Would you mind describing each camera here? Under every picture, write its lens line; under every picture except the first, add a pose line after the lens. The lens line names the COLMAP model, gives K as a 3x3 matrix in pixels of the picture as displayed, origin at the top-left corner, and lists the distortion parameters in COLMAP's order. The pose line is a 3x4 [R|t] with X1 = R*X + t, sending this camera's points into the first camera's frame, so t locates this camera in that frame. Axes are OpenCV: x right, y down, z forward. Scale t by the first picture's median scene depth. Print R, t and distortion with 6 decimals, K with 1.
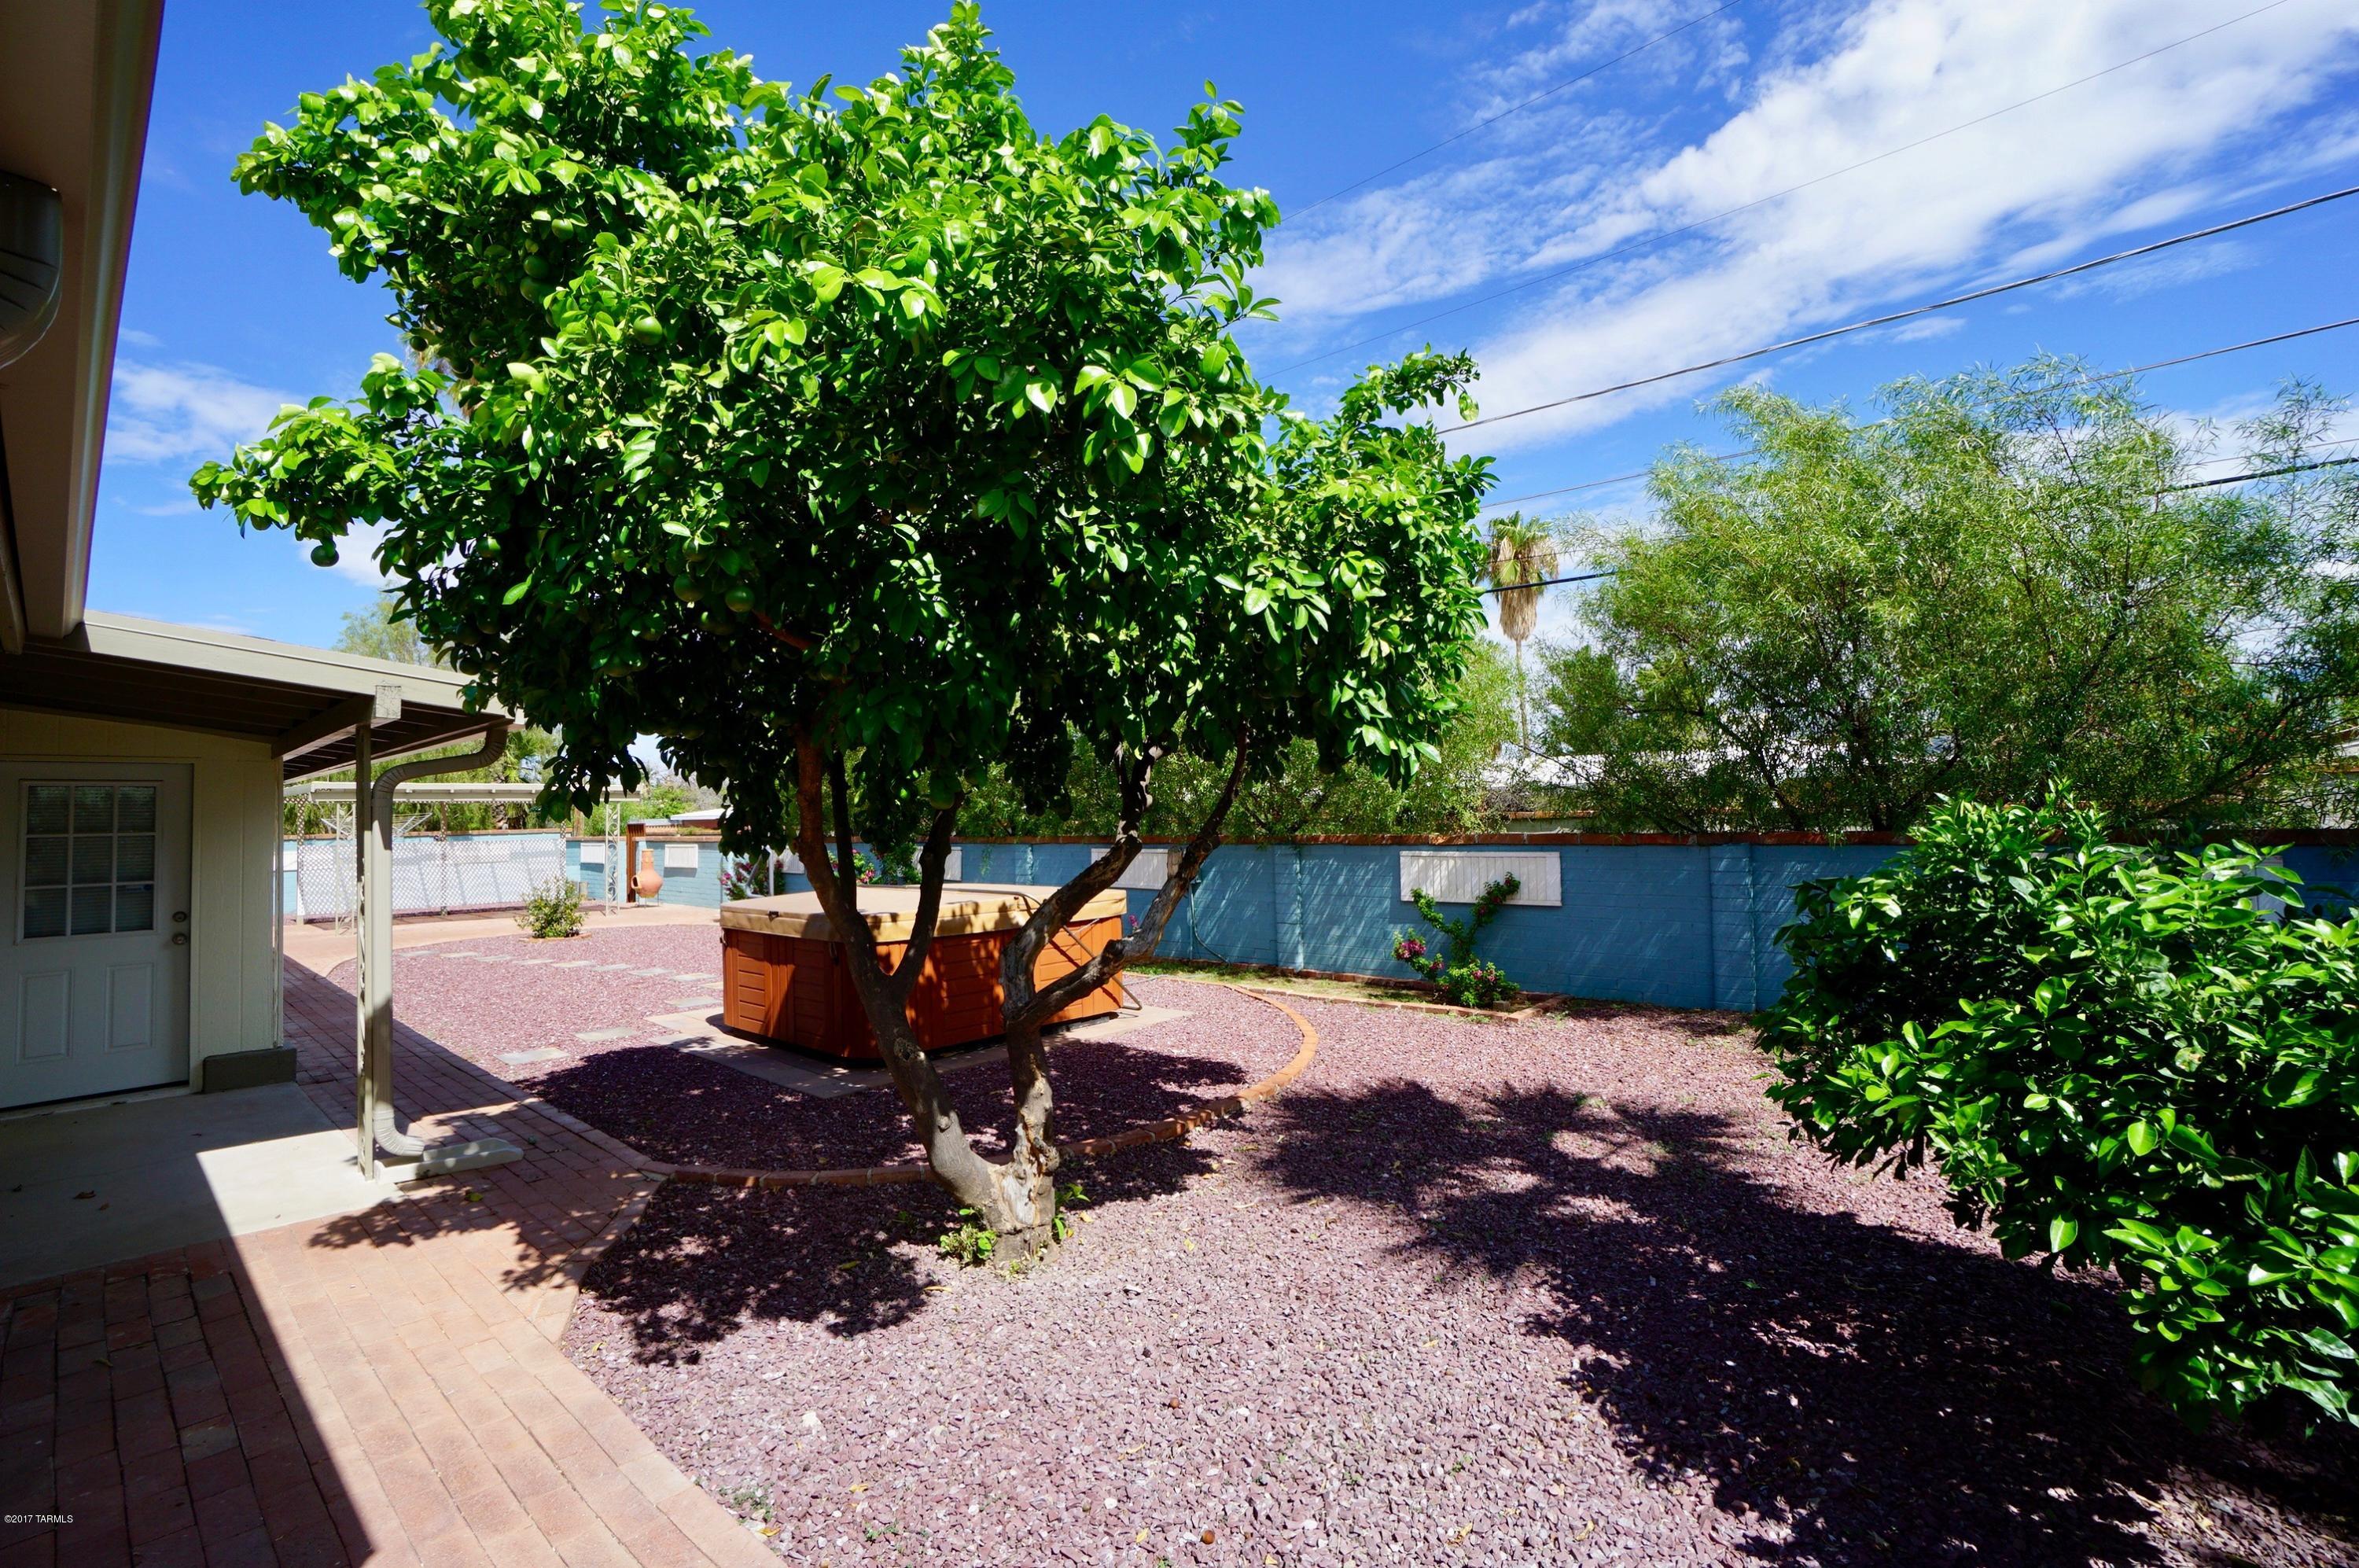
lens RADIAL K [[1015.7, 0, 1179.7], [0, 1015.7, 828.1], [0, 0, 1]] dist [-0.000696, -0.000009]
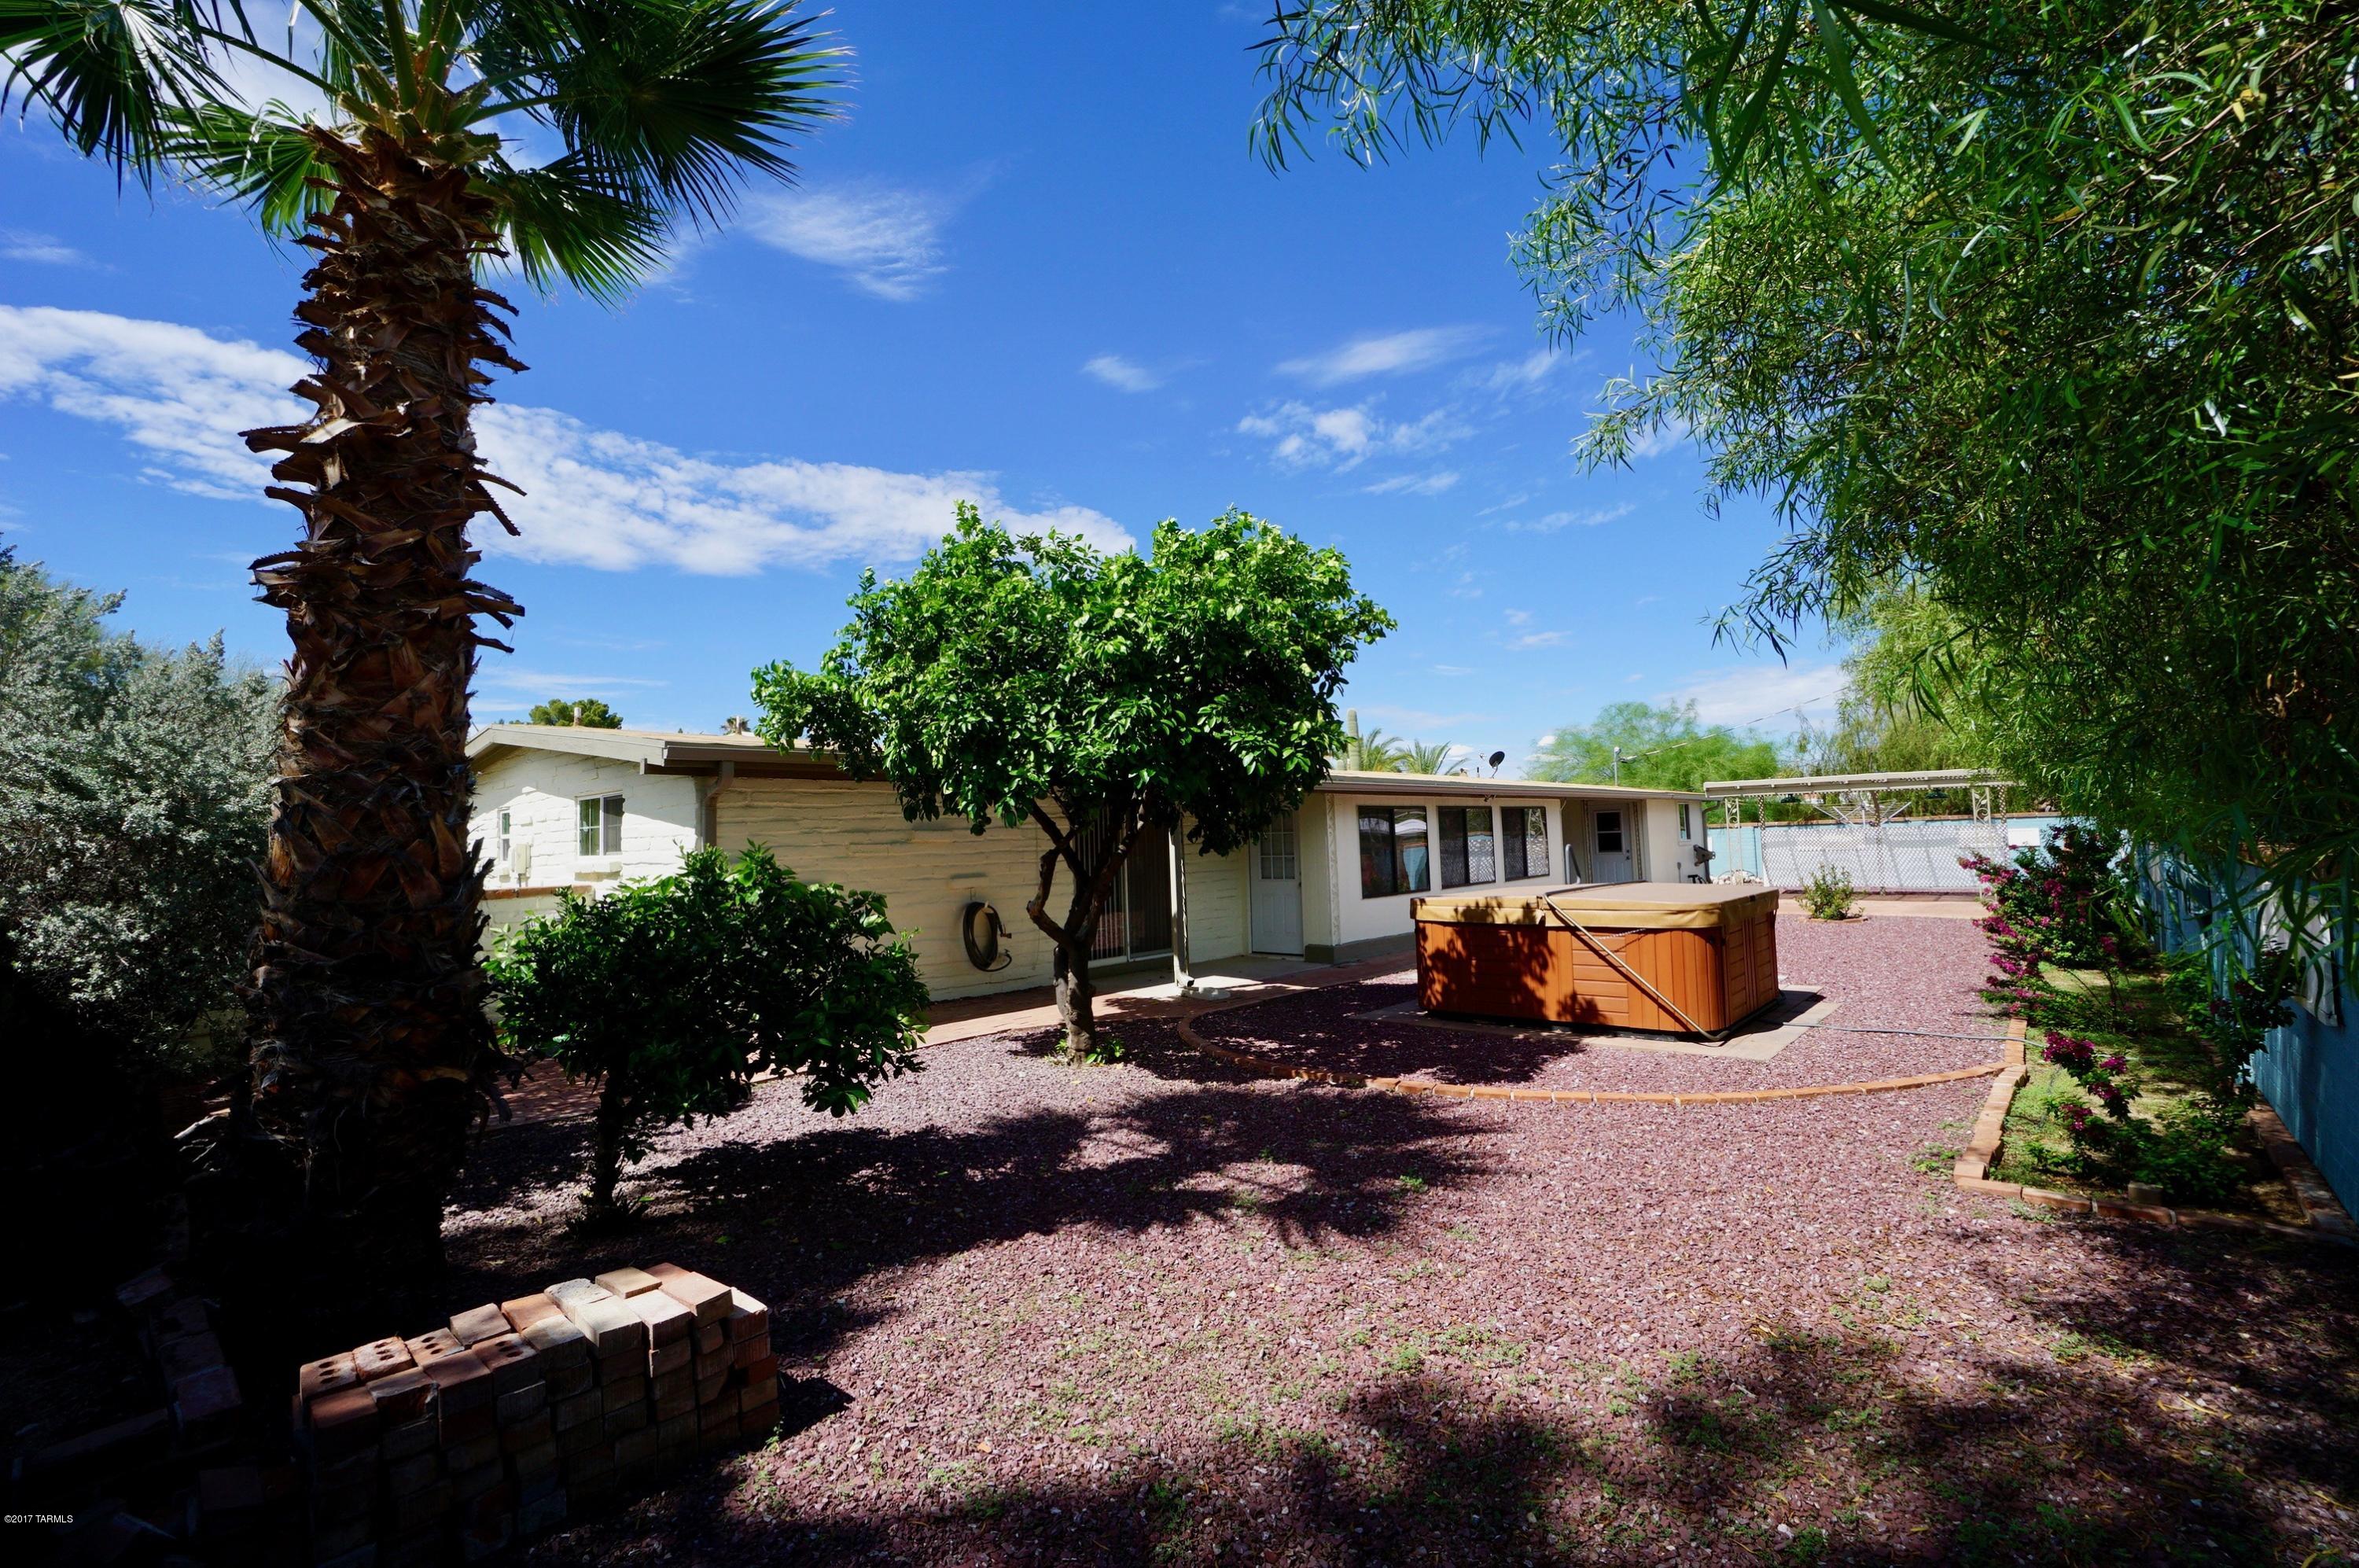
lens RADIAL K [[1037.9, 0, 1179.5], [0, 1037.9, 784.0], [0, 0, 1]] dist [-0.000102, 0.000053]
pose [[-0.005464, -0.025576, -0.999658, 1.429187], [0.008865, 0.999632, -0.025624, -0.040423], [0.999946, -0.009002, -0.005235, 0.945999]]
